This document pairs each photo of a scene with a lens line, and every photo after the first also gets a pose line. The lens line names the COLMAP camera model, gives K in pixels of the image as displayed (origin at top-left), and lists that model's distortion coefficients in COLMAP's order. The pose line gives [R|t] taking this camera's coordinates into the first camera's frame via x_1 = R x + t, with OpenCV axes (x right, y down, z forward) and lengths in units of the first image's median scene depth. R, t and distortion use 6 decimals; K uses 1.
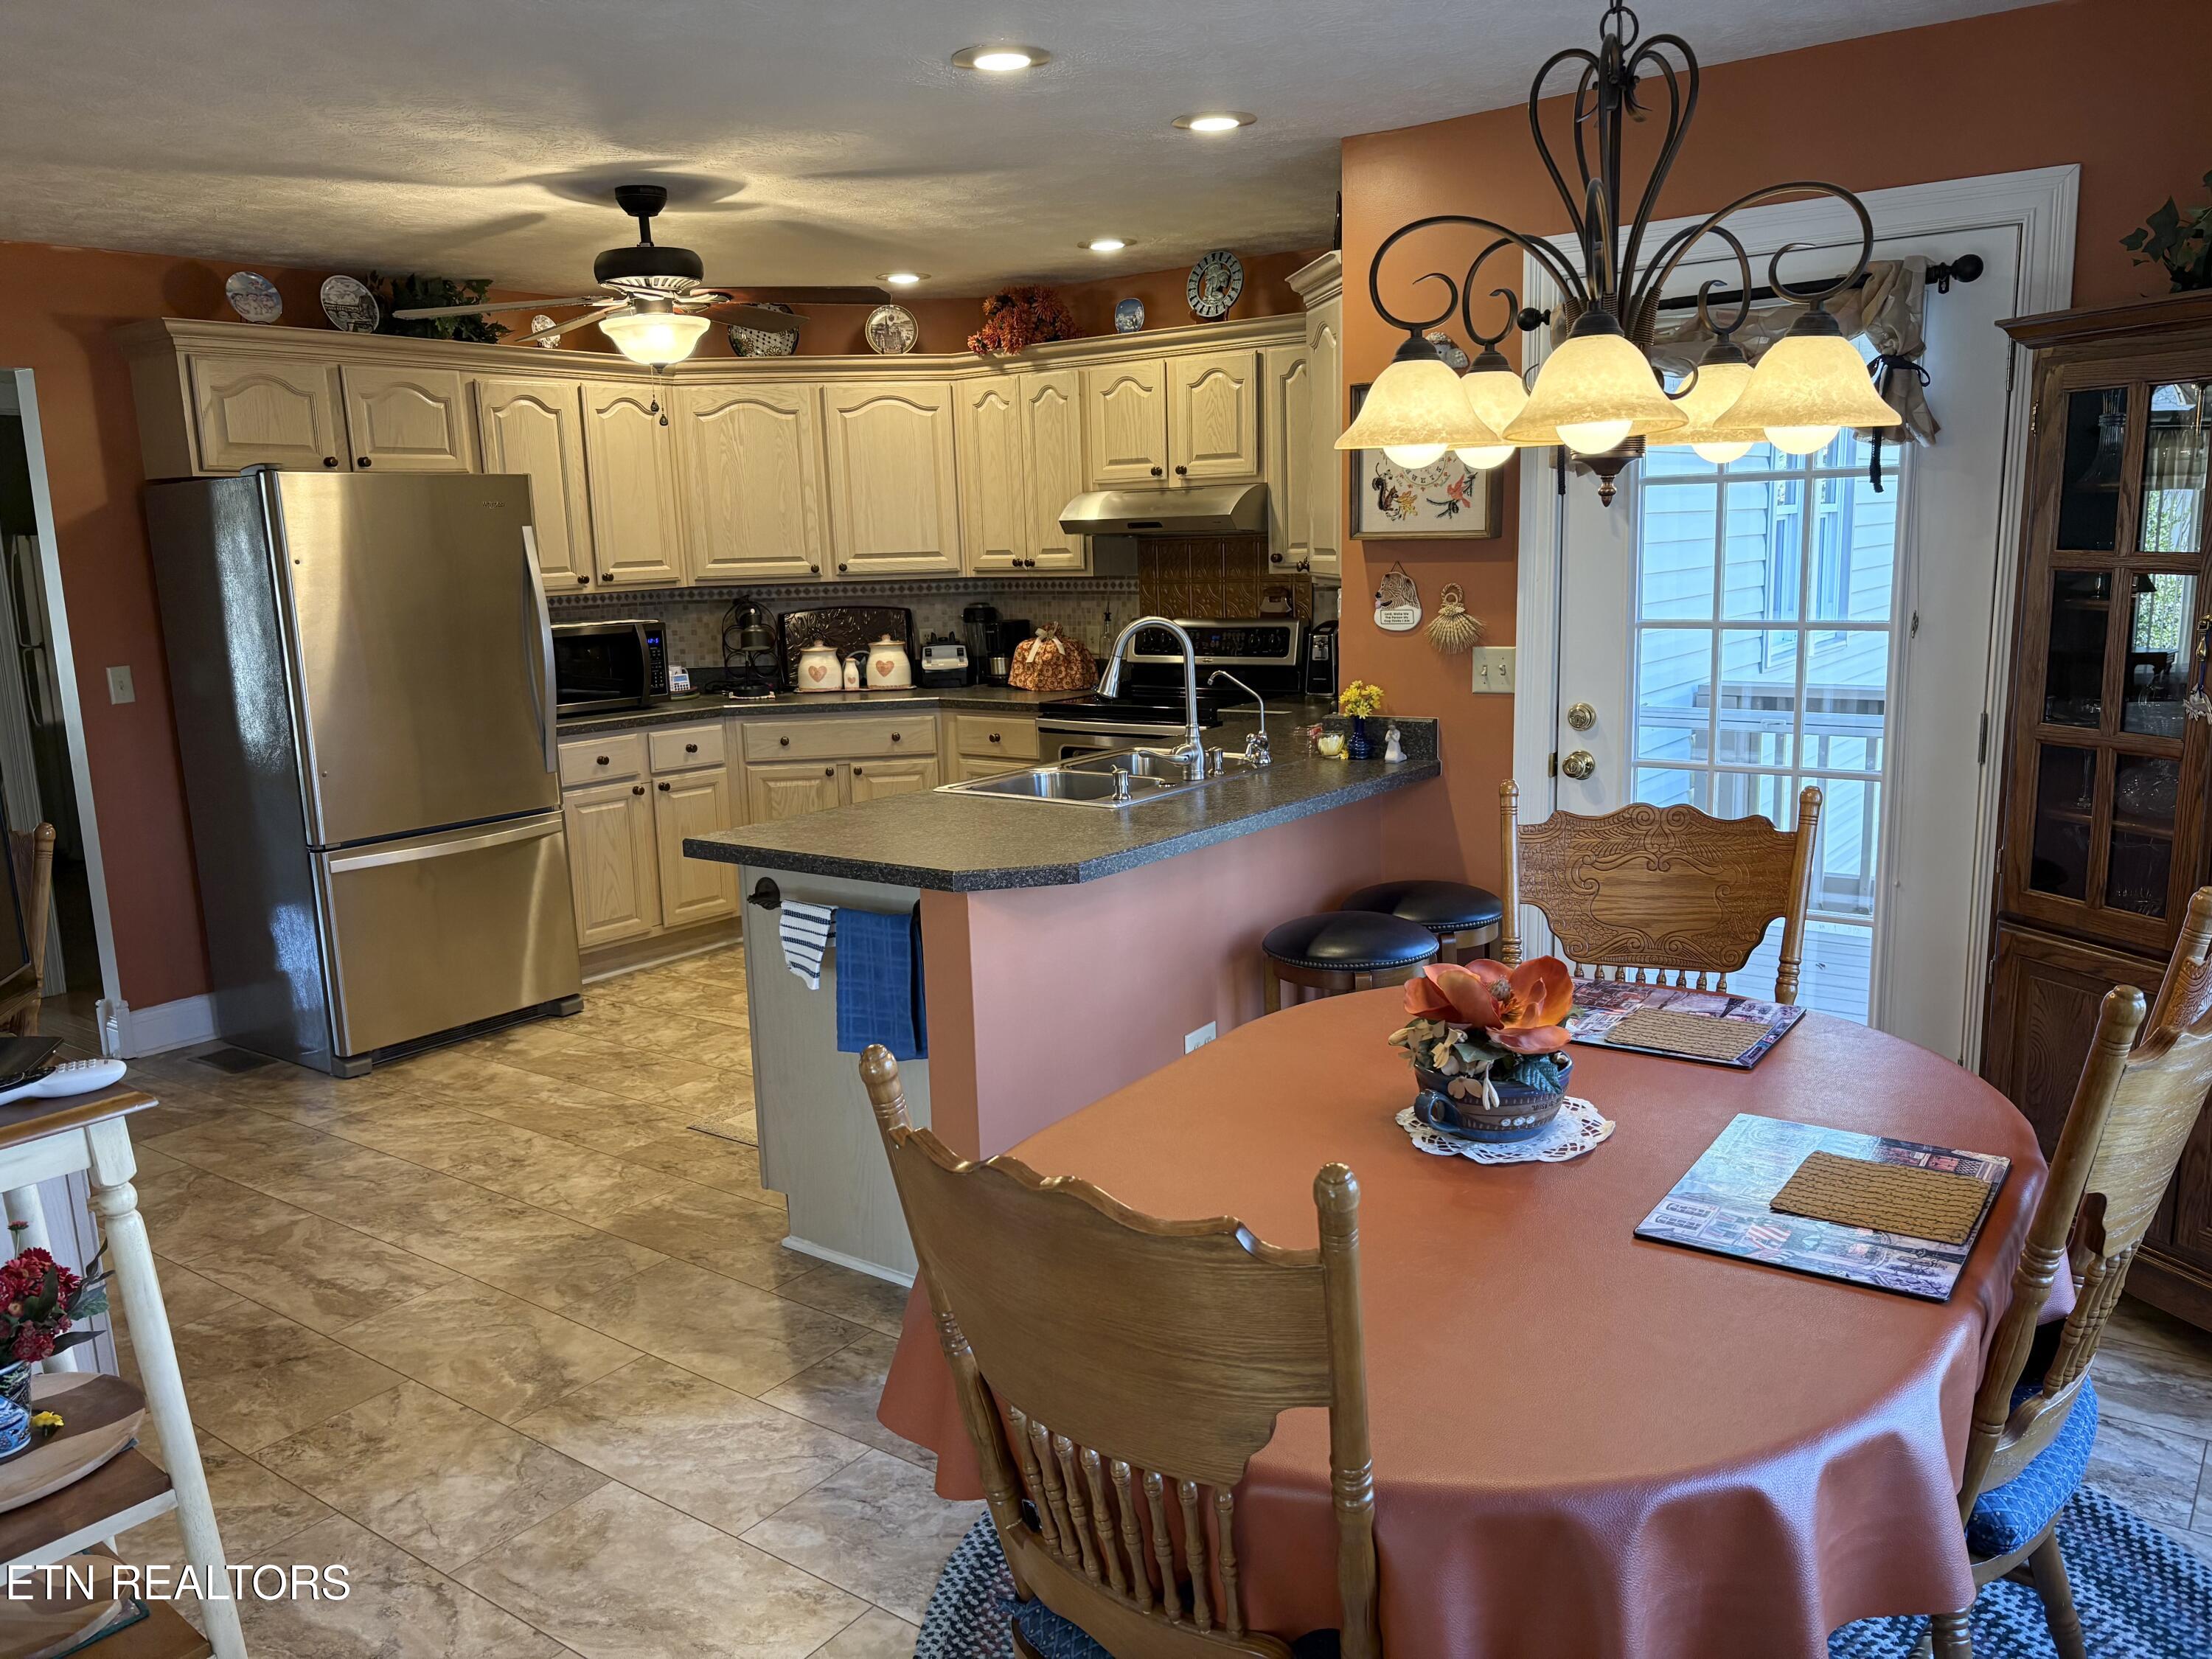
lens RADIAL K [[1670.5, 0, 1111.6], [0, 1670.5, 841.6], [0, 0, 1]] dist [0.038470, -0.057656]
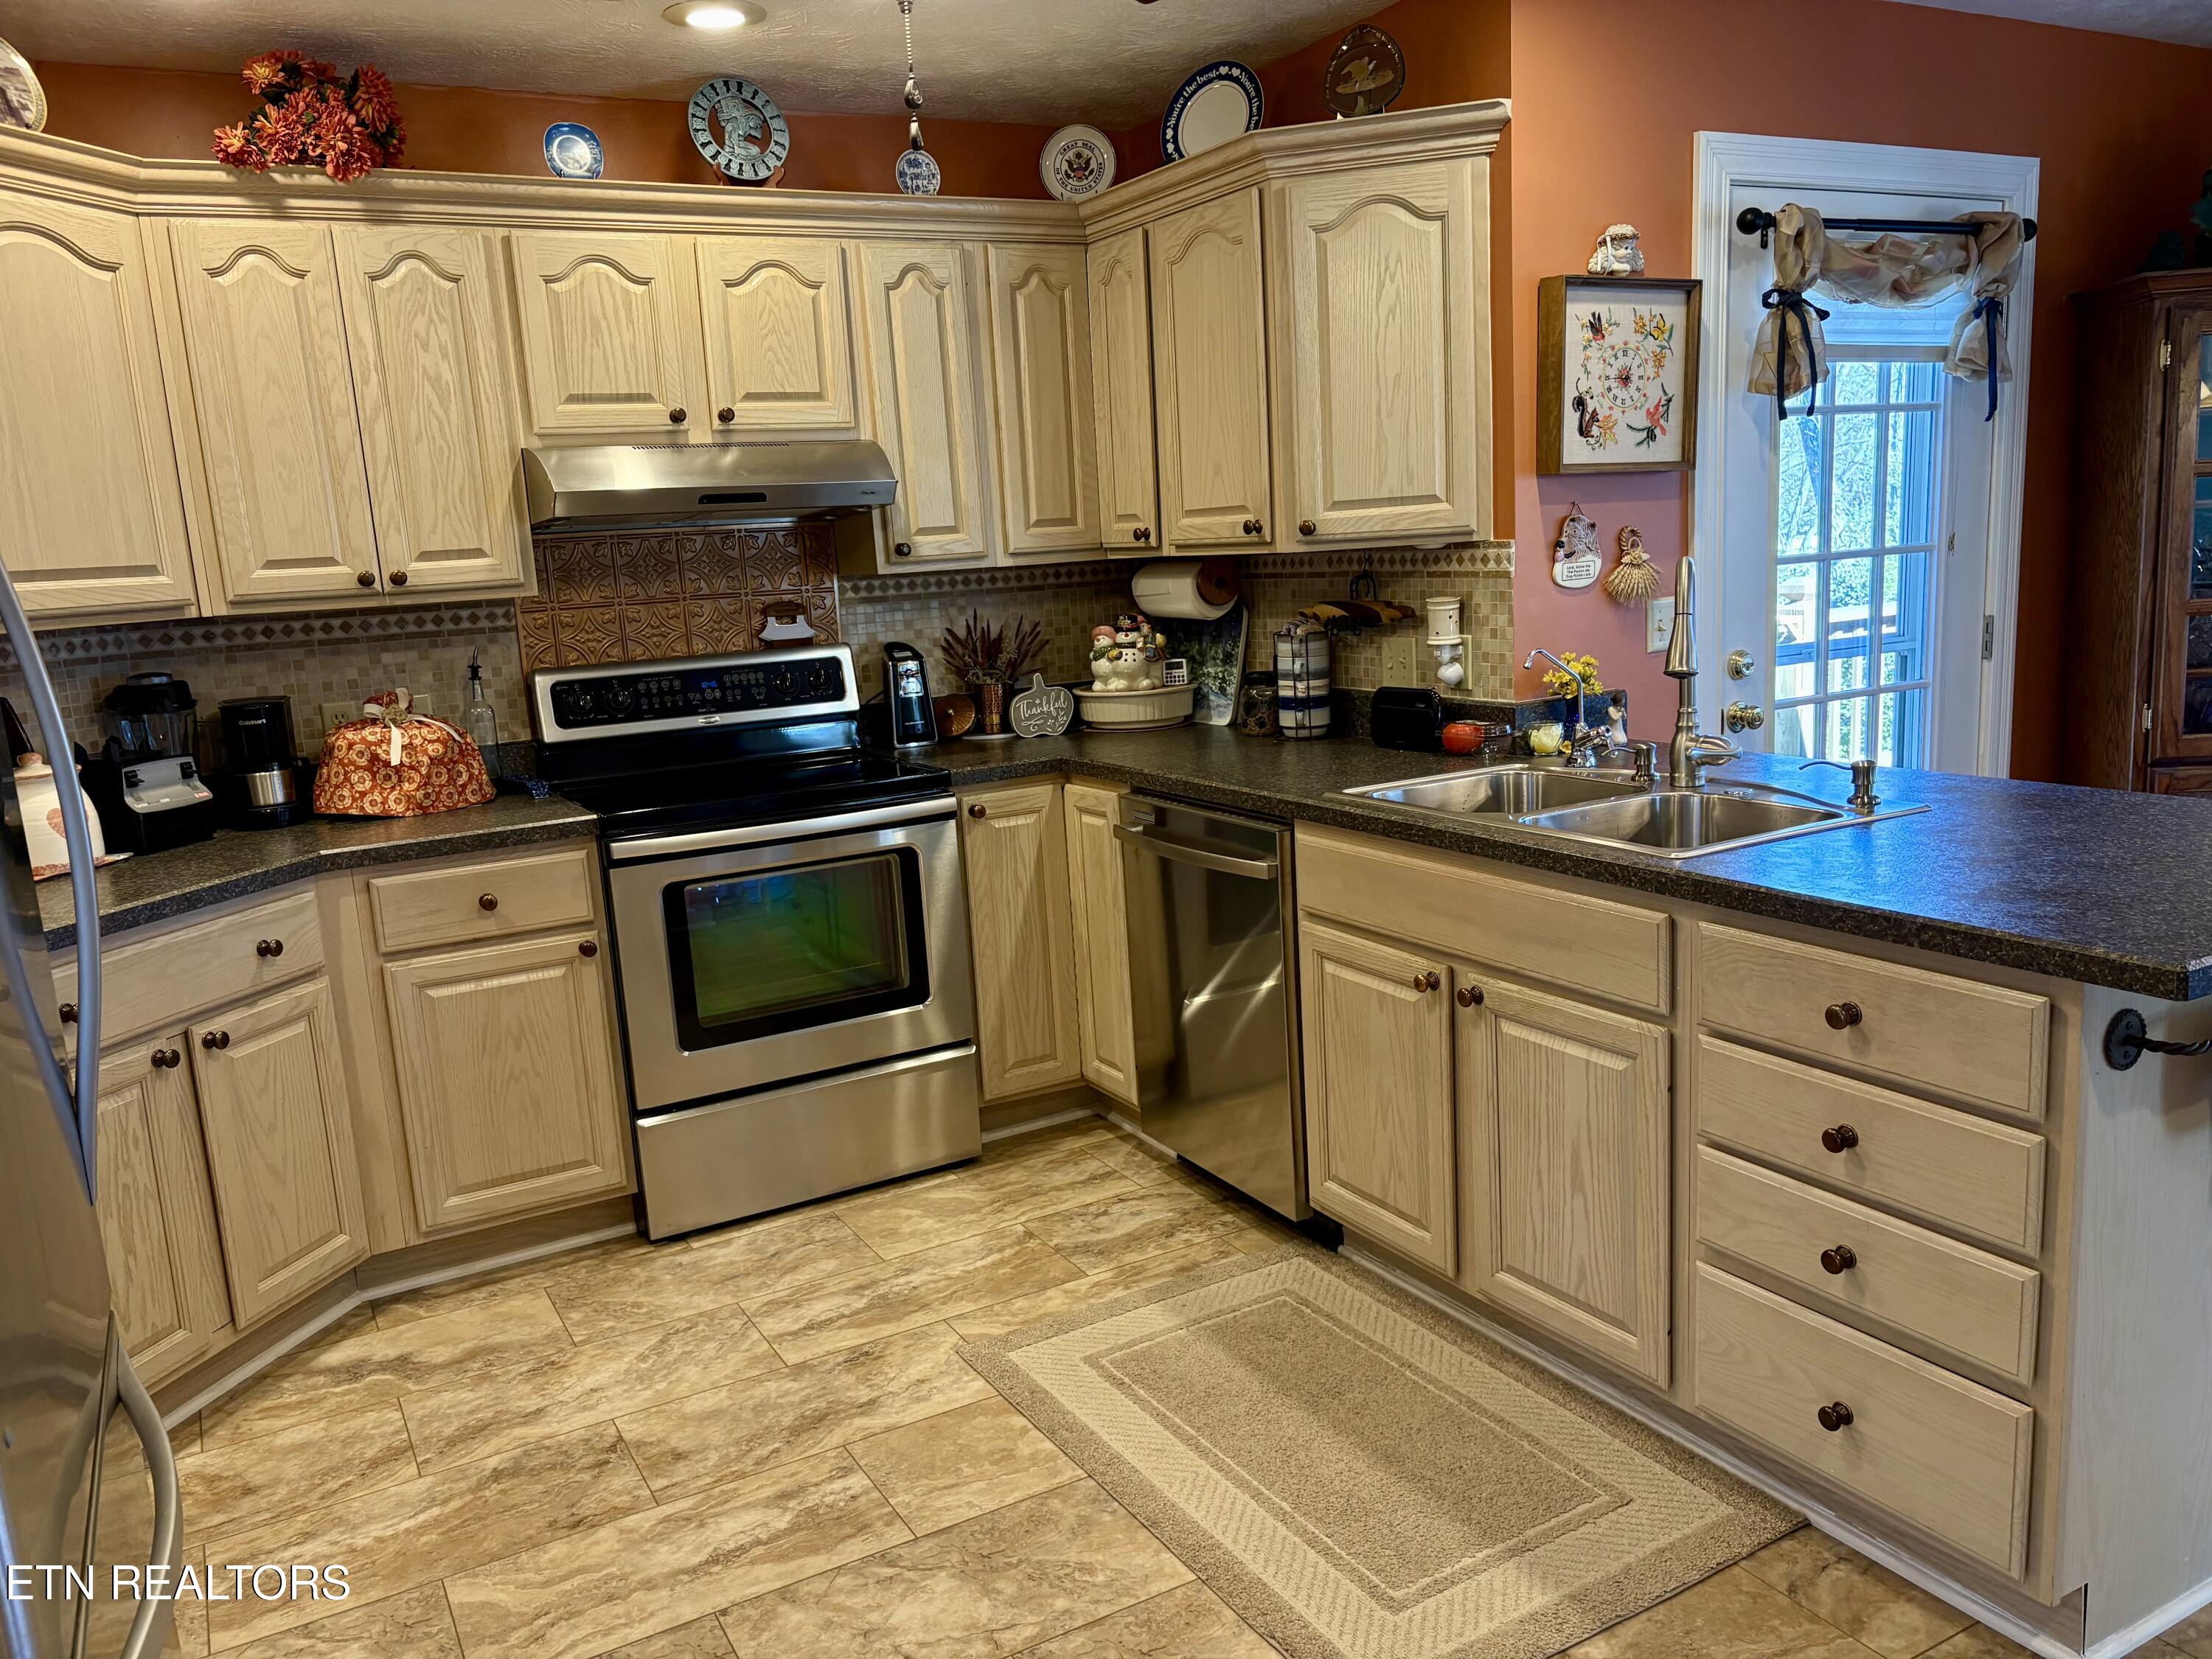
lens RADIAL K [[1614.3, 0, 1106.0], [0, 1614.3, 829.5], [0, 0, 1]] dist [0.007464, -0.003024]
pose [[0.416454, -0.153493, 0.896106, -0.647902], [0.211292, 0.974998, 0.068811, -0.114284], [-0.884263, 0.160683, 0.438474, 0.879270]]
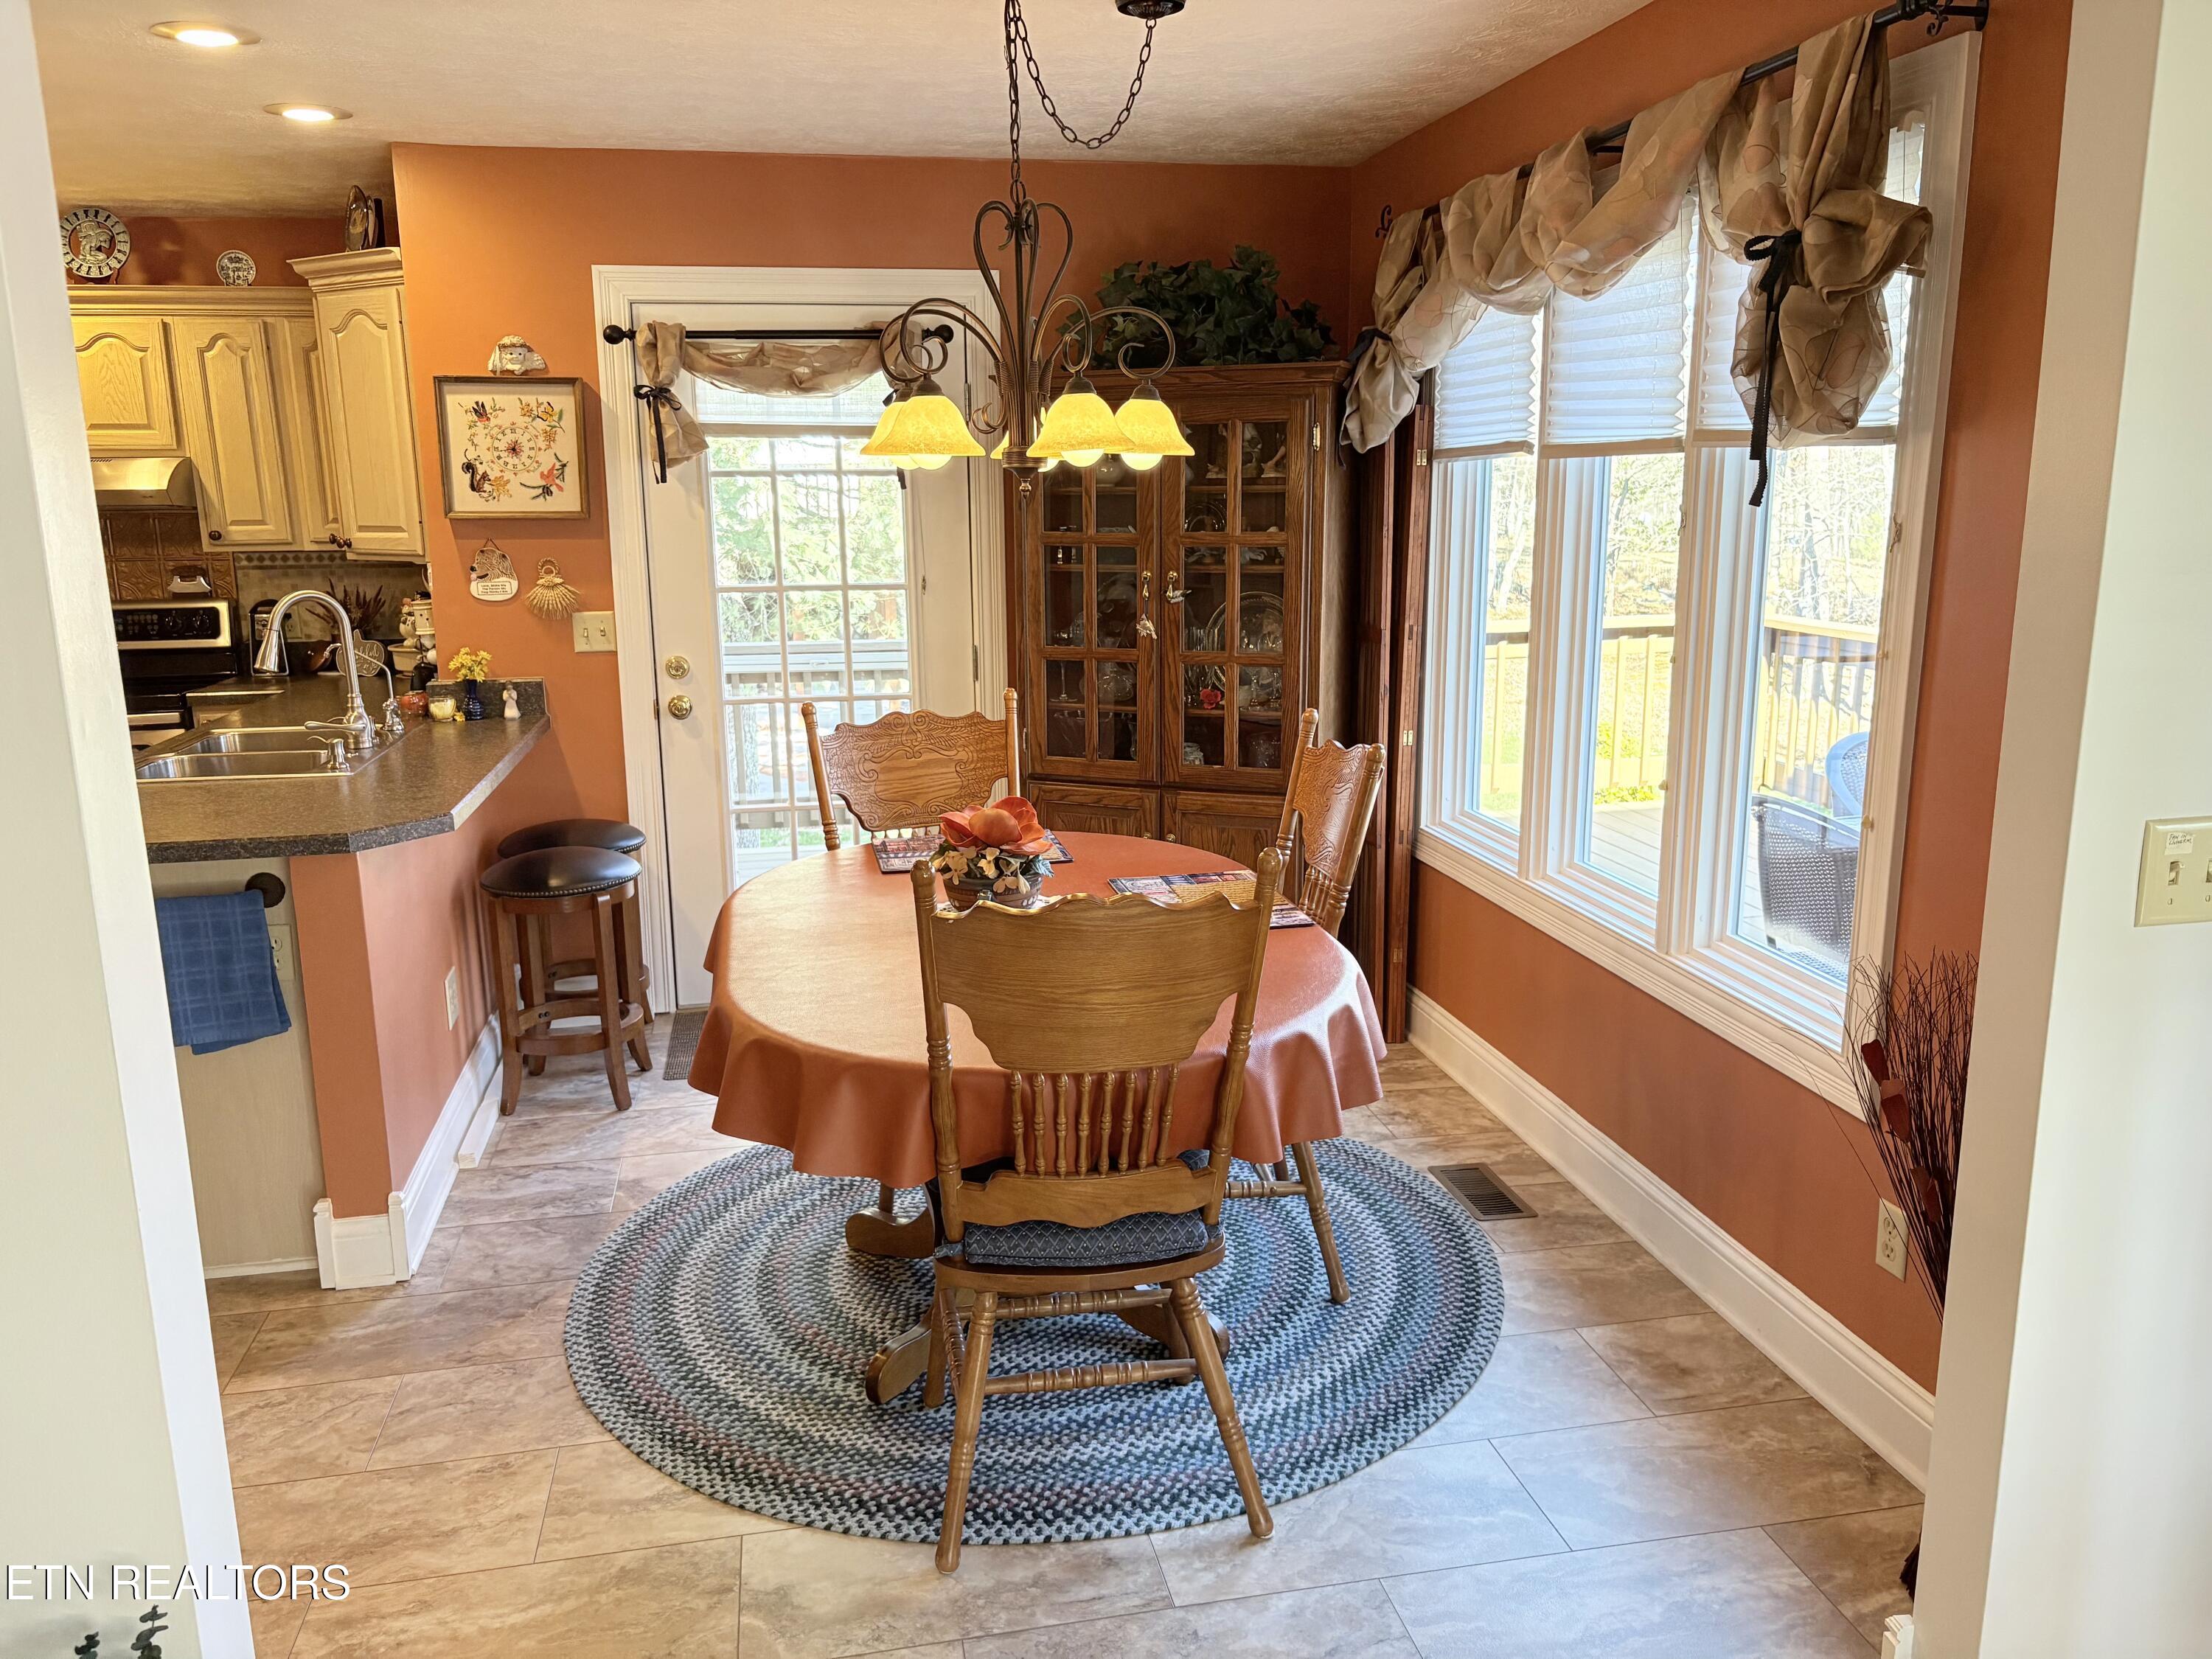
lens RADIAL K [[1670.5, 0, 1111.6], [0, 1670.5, 841.6], [0, 0, 1]] dist [0.038470, -0.057656]
pose [[0.670167, -0.131325, 0.730500, -0.389753], [0.124005, 0.990199, 0.064248, 0.011168], [-0.731778, 0.047529, 0.679883, -0.048058]]
